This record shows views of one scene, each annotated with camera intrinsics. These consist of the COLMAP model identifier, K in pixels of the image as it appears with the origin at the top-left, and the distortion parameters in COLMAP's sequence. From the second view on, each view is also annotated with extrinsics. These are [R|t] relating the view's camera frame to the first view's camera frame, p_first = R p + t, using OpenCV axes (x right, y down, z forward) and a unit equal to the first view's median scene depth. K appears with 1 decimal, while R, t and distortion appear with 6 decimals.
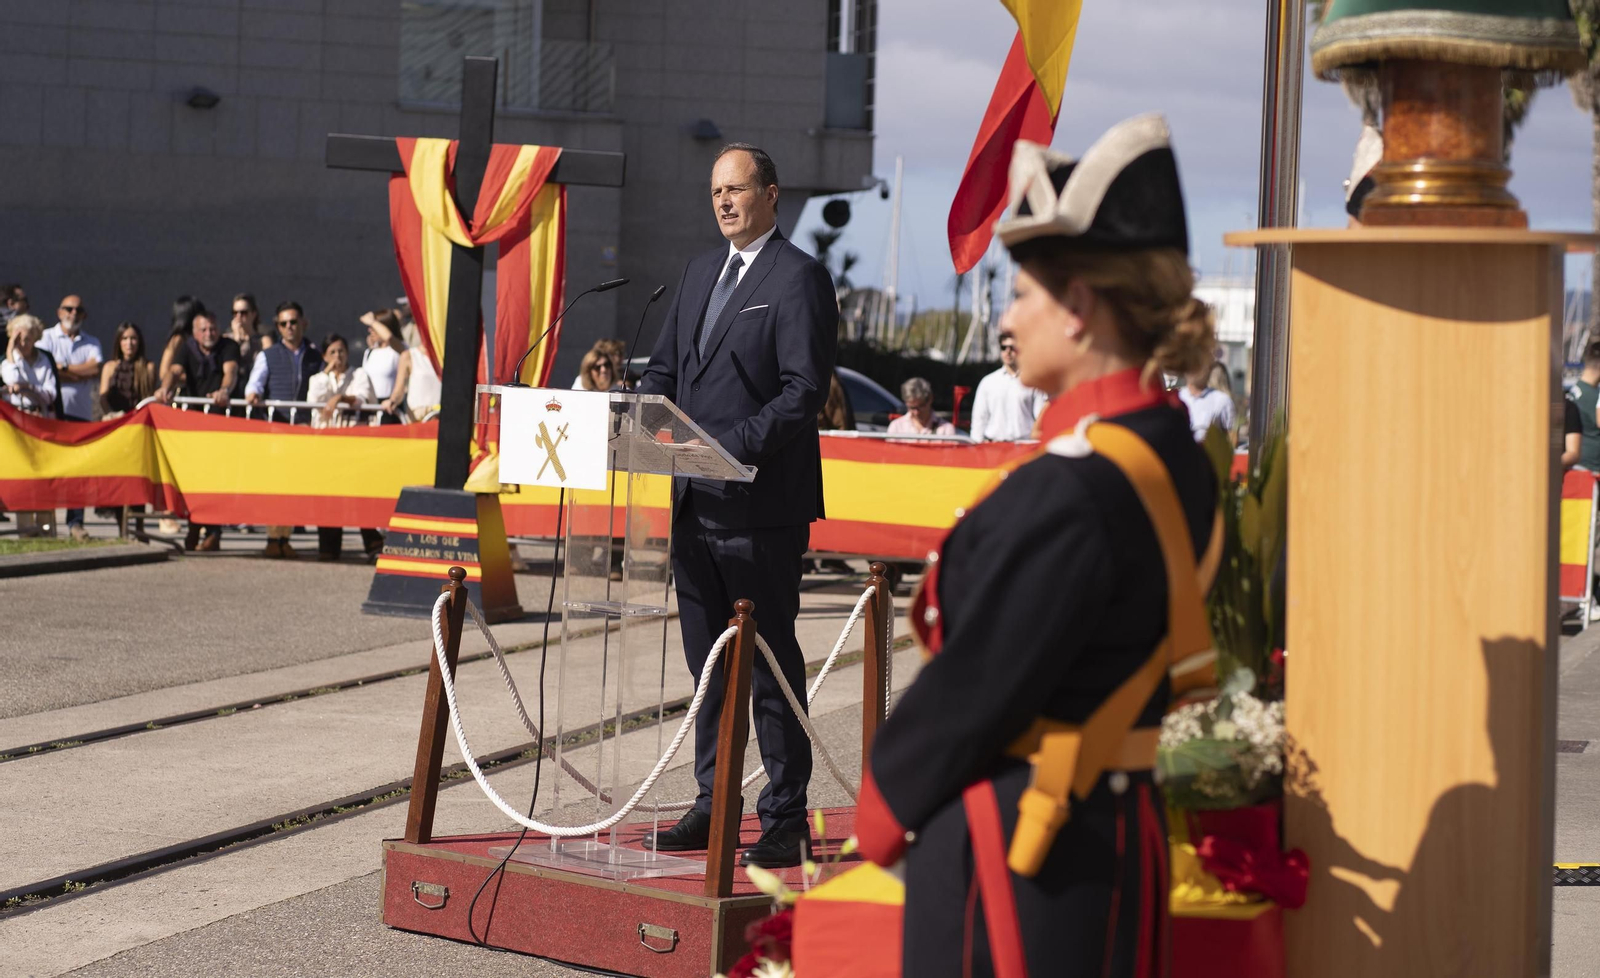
lens RADIAL K [[4057.8, 0, 794.9], [0, 4057.8, 471.5], [0, 0, 1]] dist [-0.068083, 0.000000]
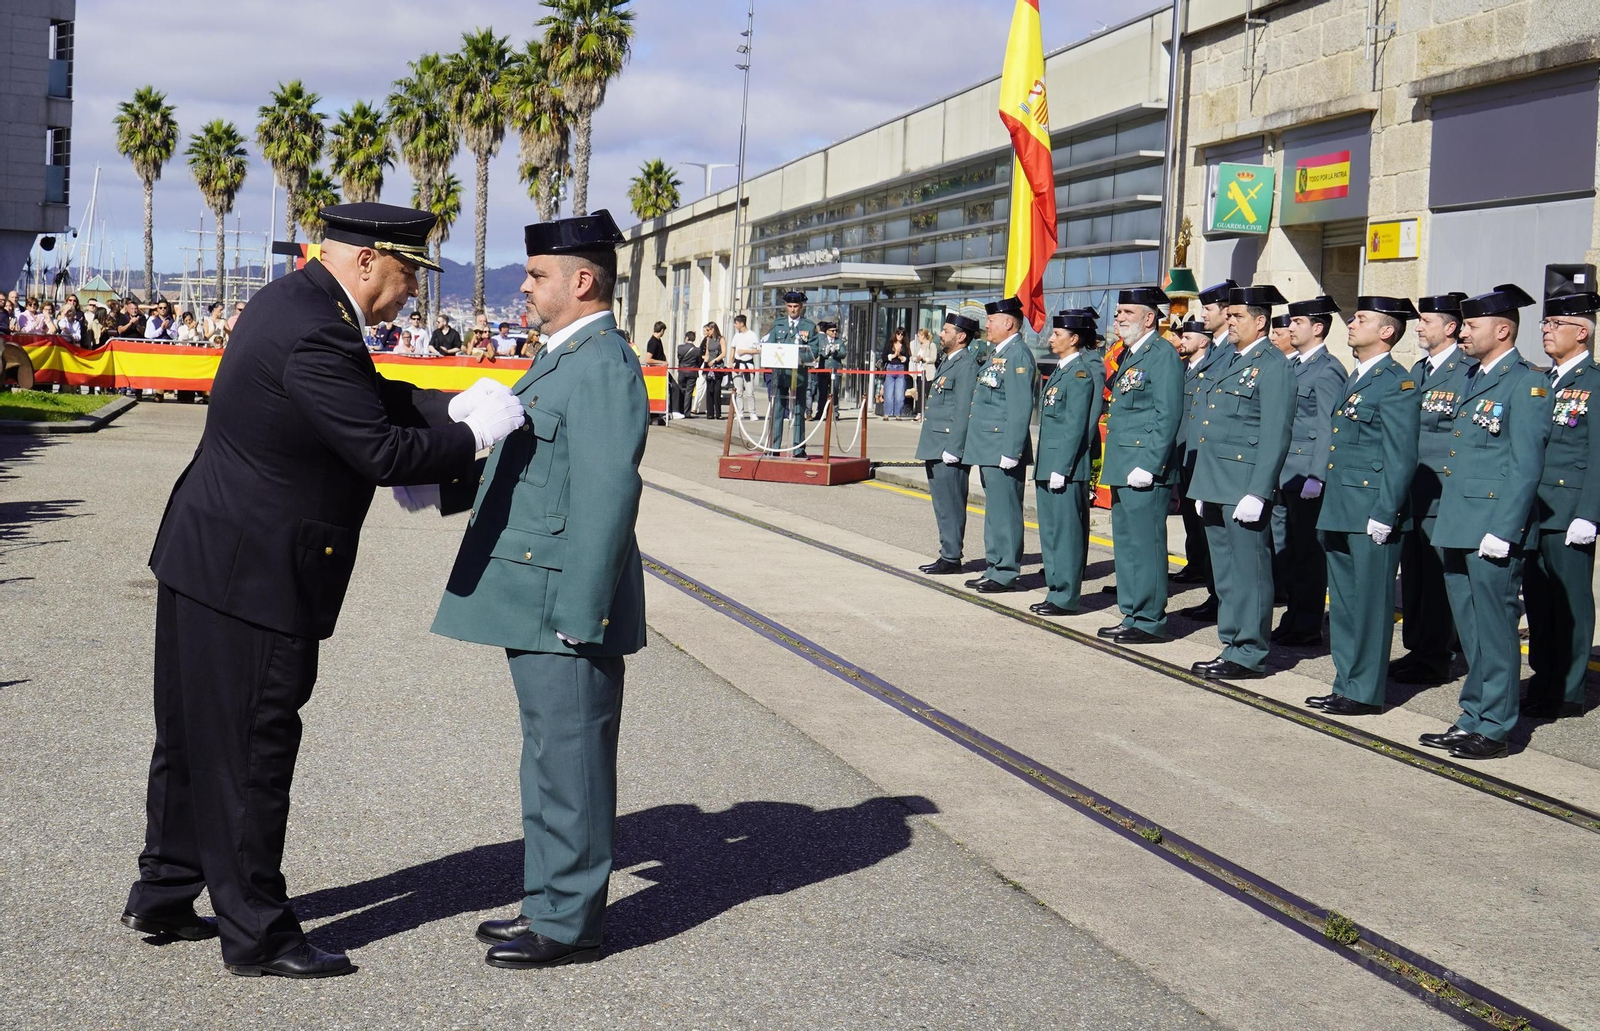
lens RADIAL K [[2342.0, 0, 568.5], [0, 2342.0, 460.1], [0, 0, 1]] dist [-0.017378, 0.000000]
pose [[0.923781, -0.016135, 0.382581, -0.948486], [0.001834, 0.999287, 0.037717, 0.006284], [-0.382917, -0.034141, 0.923152, -0.911100]]
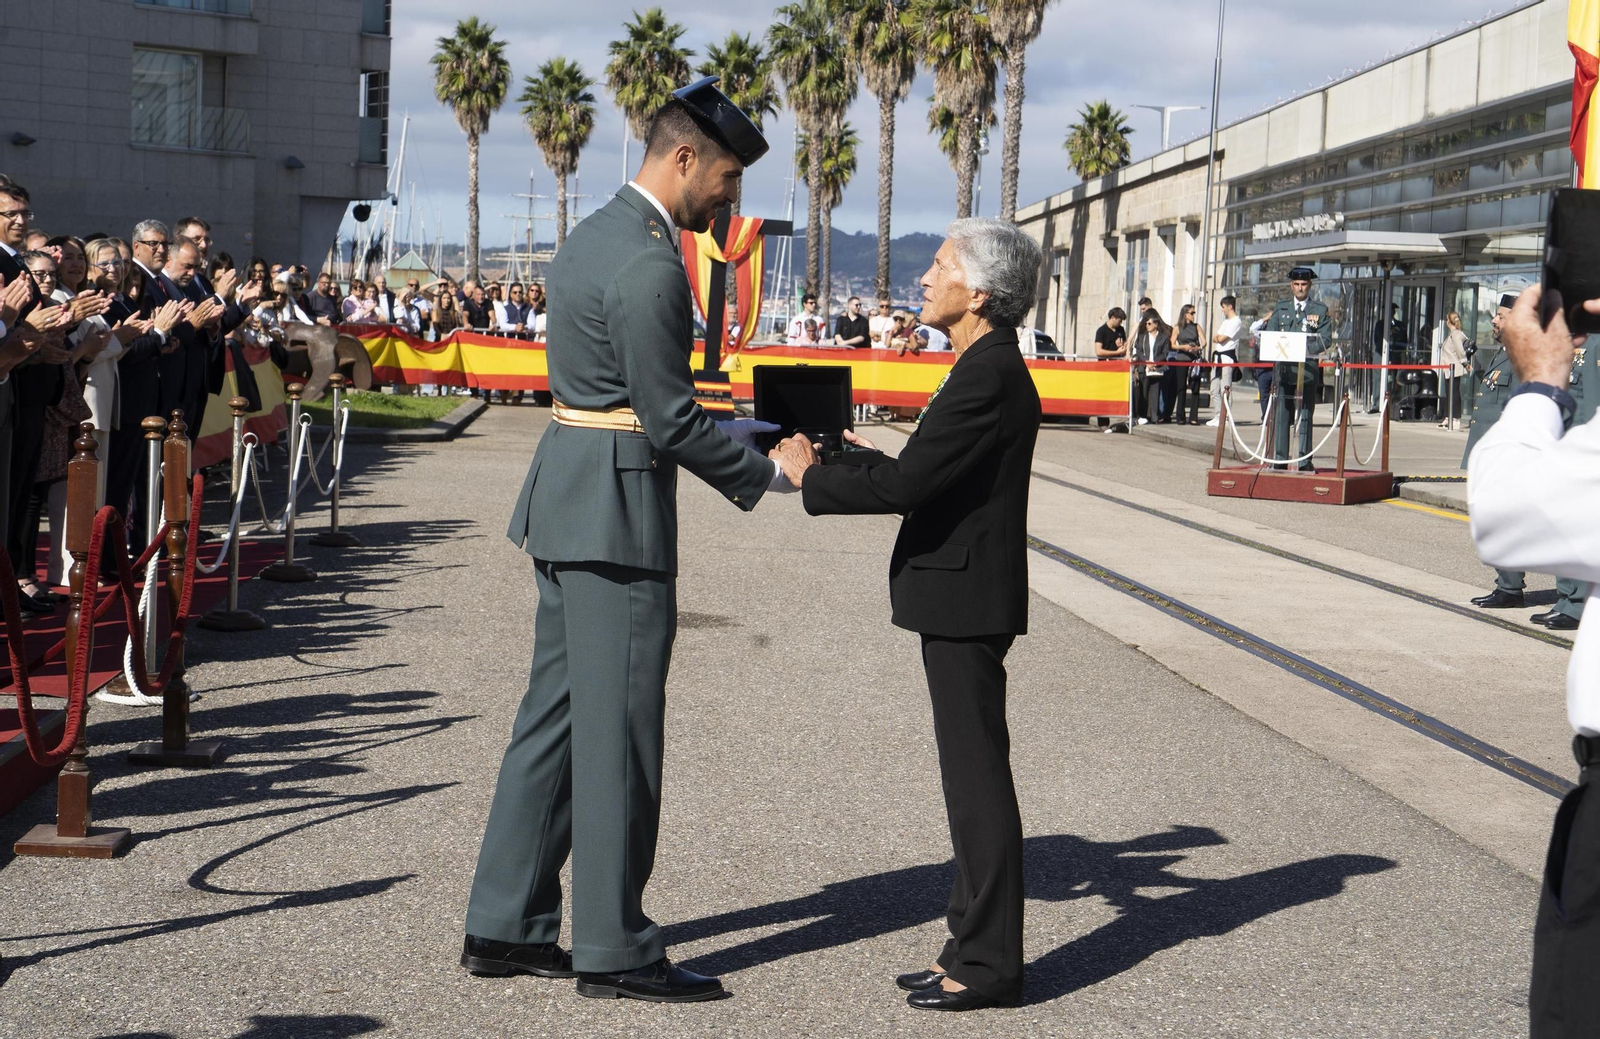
lens RADIAL K [[2916.1, 0, 764.0], [0, 2916.1, 512.5], [0, 0, 1]] dist [0.049280, 0.000000]
pose [[0.949940, -0.019818, 0.311803, -0.998981], [0.004695, 0.998779, 0.049177, 0.006713], [-0.312397, -0.045251, 0.948873, -0.962097]]
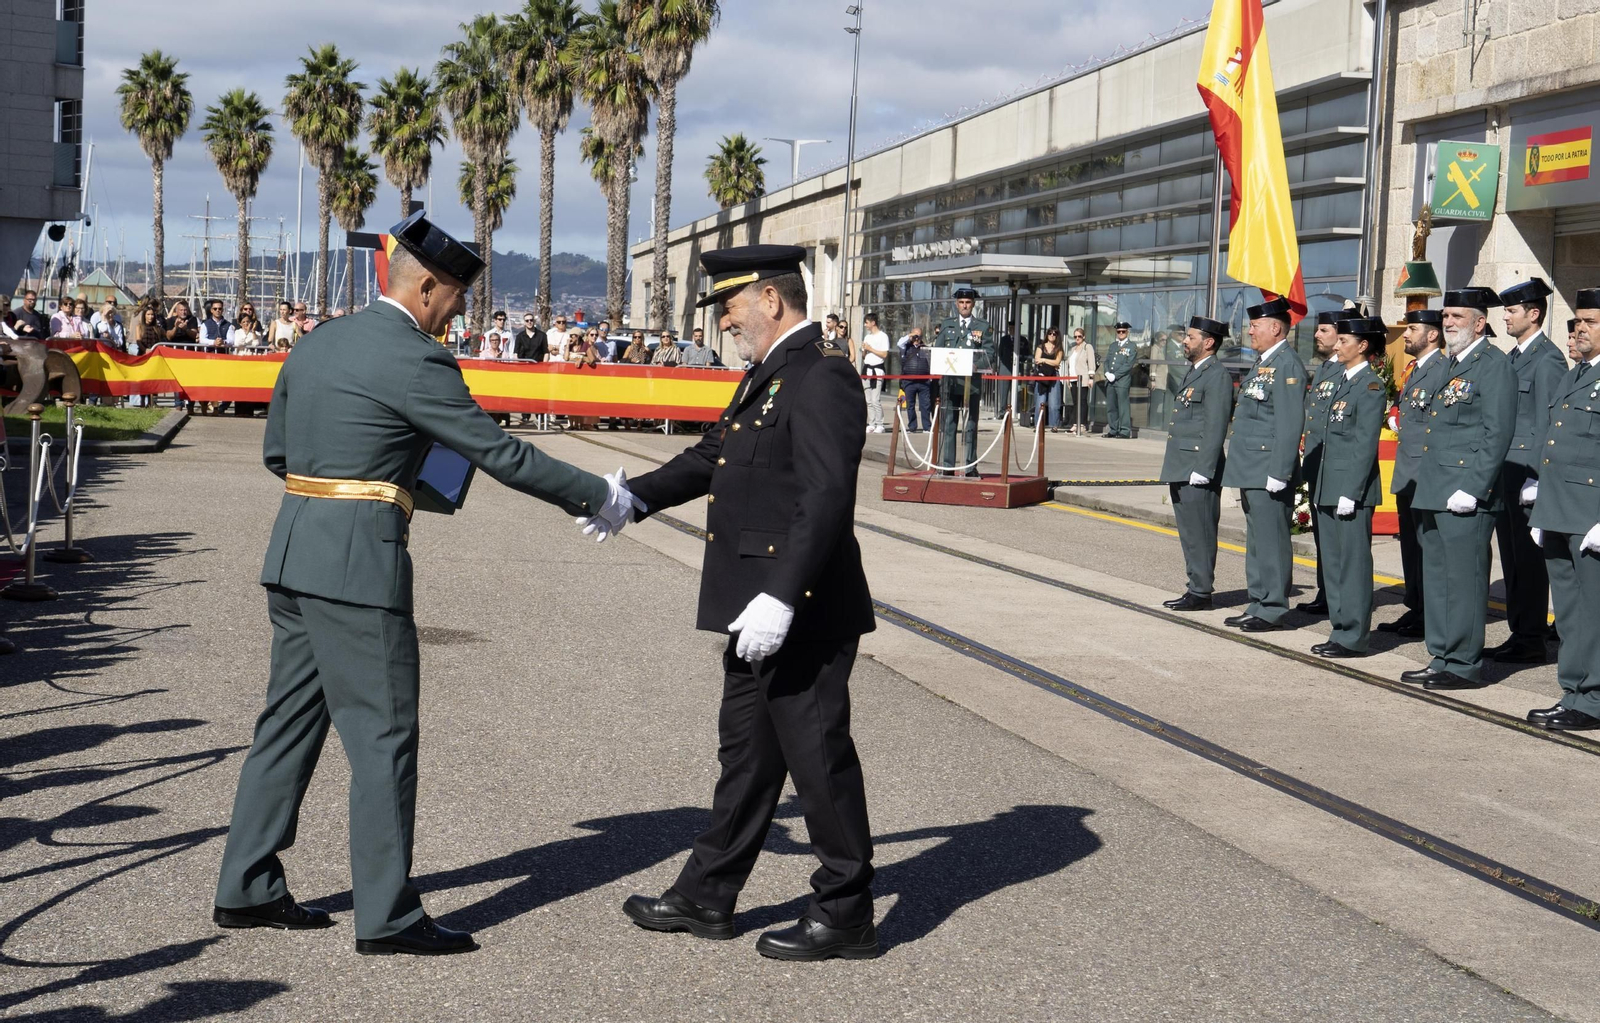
lens RADIAL K [[2658.3, 0, 721.4], [0, 2658.3, 500.3], [0, 0, 1]] dist [0.032087, 0.000000]
pose [[0.909592, -0.025405, 0.414725, -1.005903], [0.006508, 0.998878, 0.046915, 0.002267], [-0.415452, -0.039974, 0.908737, -0.887759]]
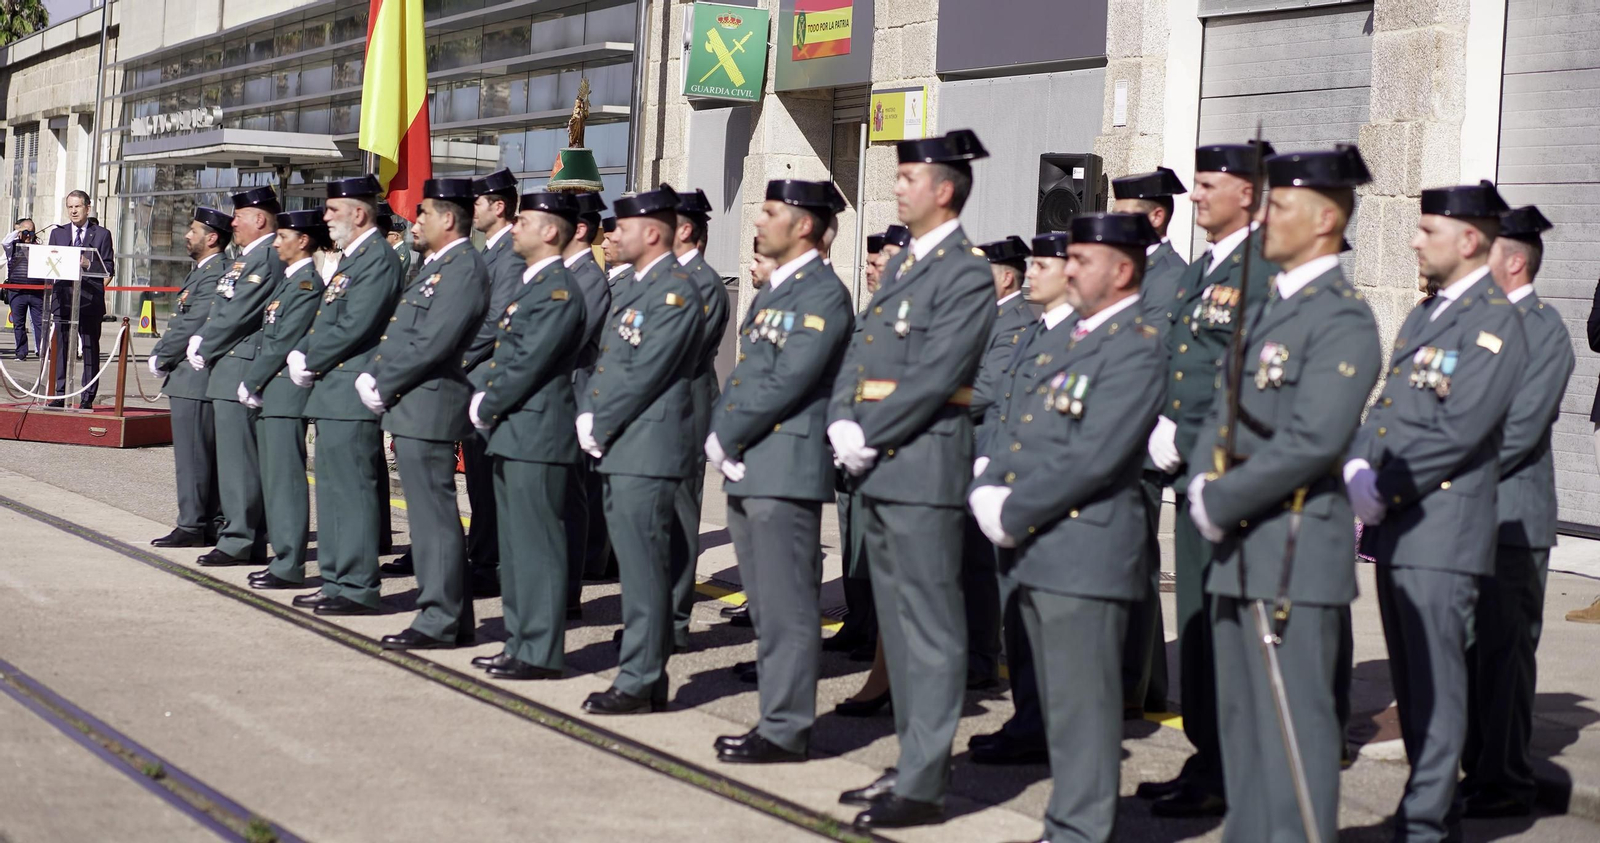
lens RADIAL K [[3777.1, 0, 791.2], [0, 3777.1, 415.6], [0, 0, 1]] dist [-0.206940, 0.000000]
pose [[0.808044, -0.009673, 0.589042, -0.978083], [-0.009753, 0.999508, 0.029793, 0.013013], [-0.589041, -0.029819, 0.807553, -1.190341]]
